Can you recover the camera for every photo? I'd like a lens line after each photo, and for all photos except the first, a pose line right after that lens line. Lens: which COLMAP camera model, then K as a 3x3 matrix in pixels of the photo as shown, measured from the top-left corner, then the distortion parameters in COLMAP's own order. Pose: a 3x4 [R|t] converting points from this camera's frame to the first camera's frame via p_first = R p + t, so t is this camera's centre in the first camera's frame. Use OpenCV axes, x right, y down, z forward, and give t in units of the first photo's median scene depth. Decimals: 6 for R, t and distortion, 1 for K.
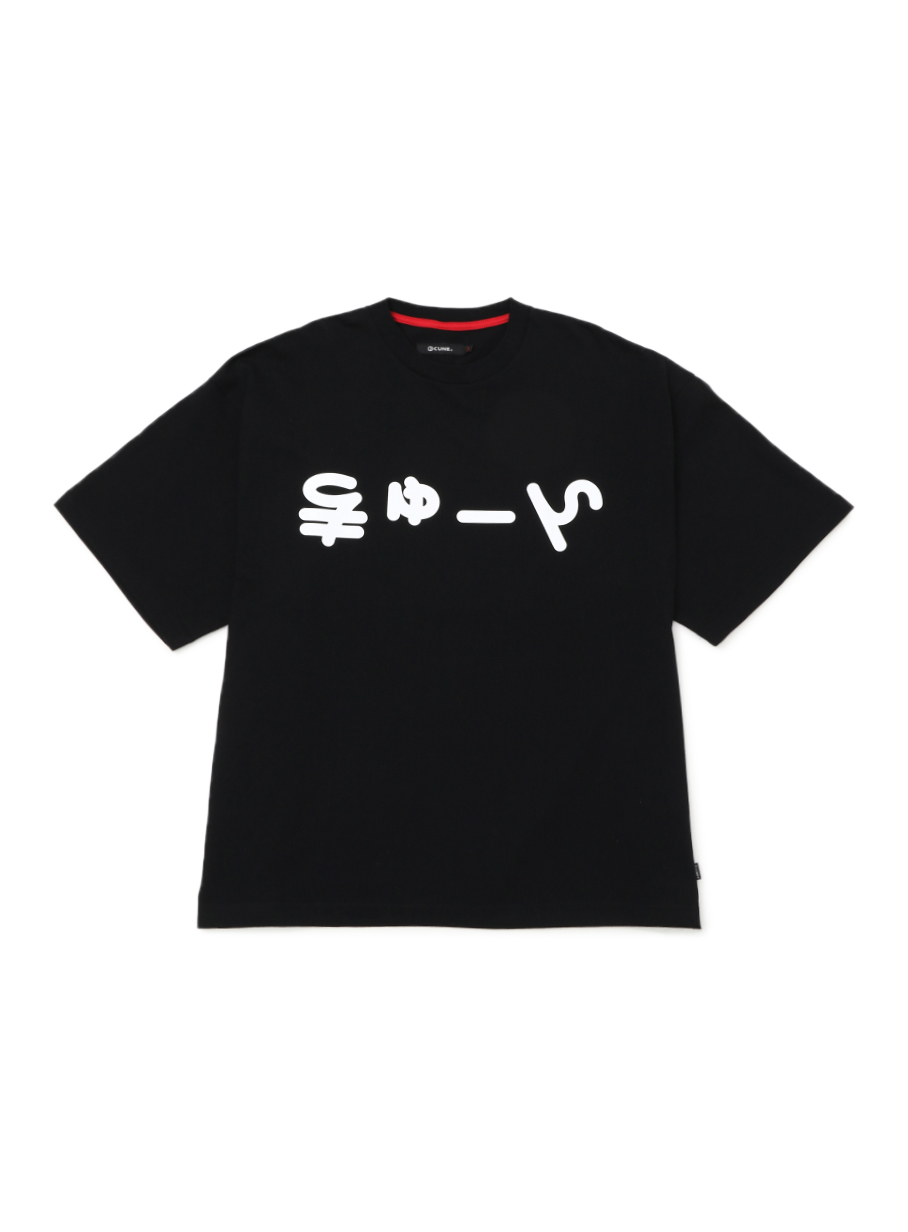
lens RADIAL K [[1590.3, 0, 454.0], [0, 1590.3, 616.0], [0, 0, 1]] dist [-0.114411, -0.012569]
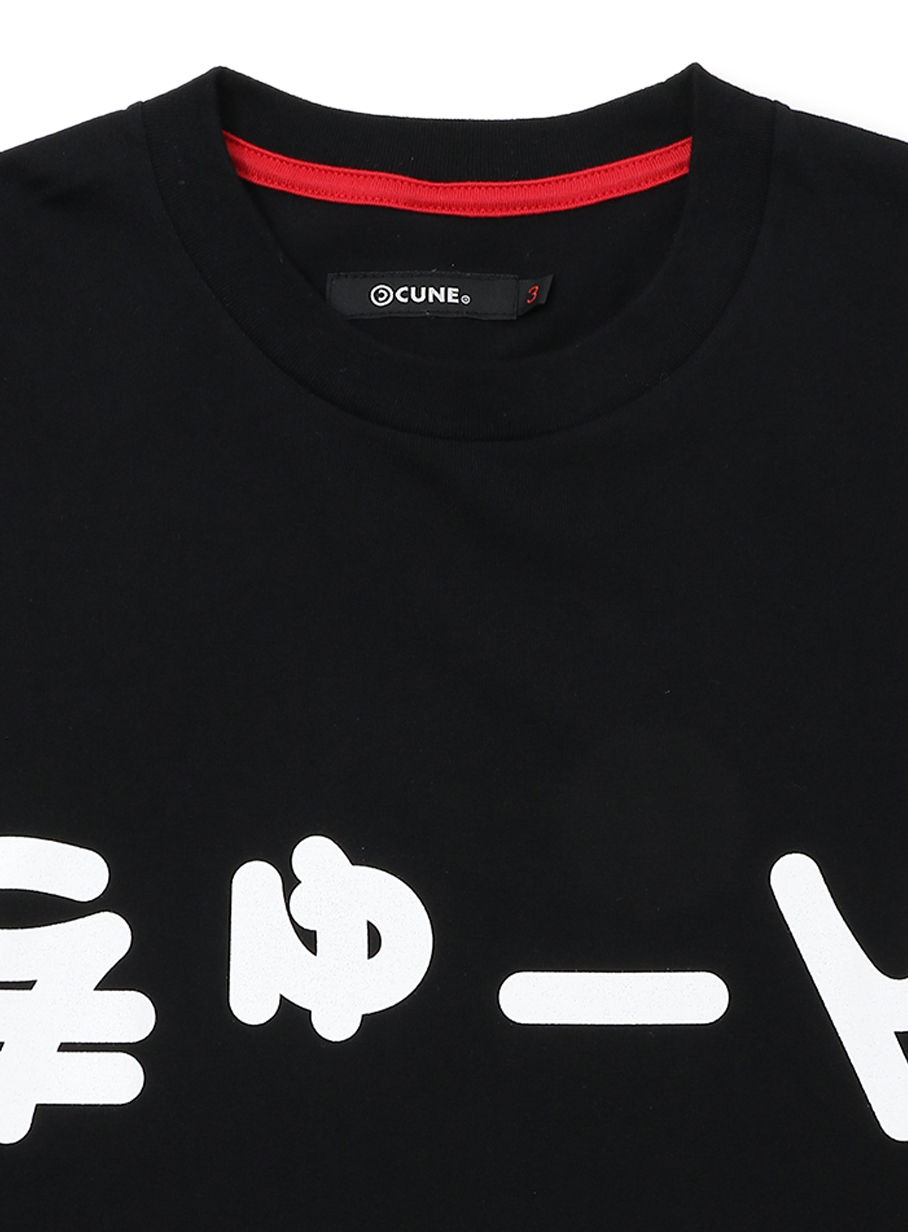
lens RADIAL K [[1590.3, 0, 454.0], [0, 1590.3, 616.0], [0, 0, 1]] dist [-0.114411, -0.012569]
pose [[0.999533, -0.018866, -0.024027, 0.001527], [0.024252, 0.968311, 0.248569, -0.181116], [0.018577, -0.249035, 0.968316, 0.745152]]
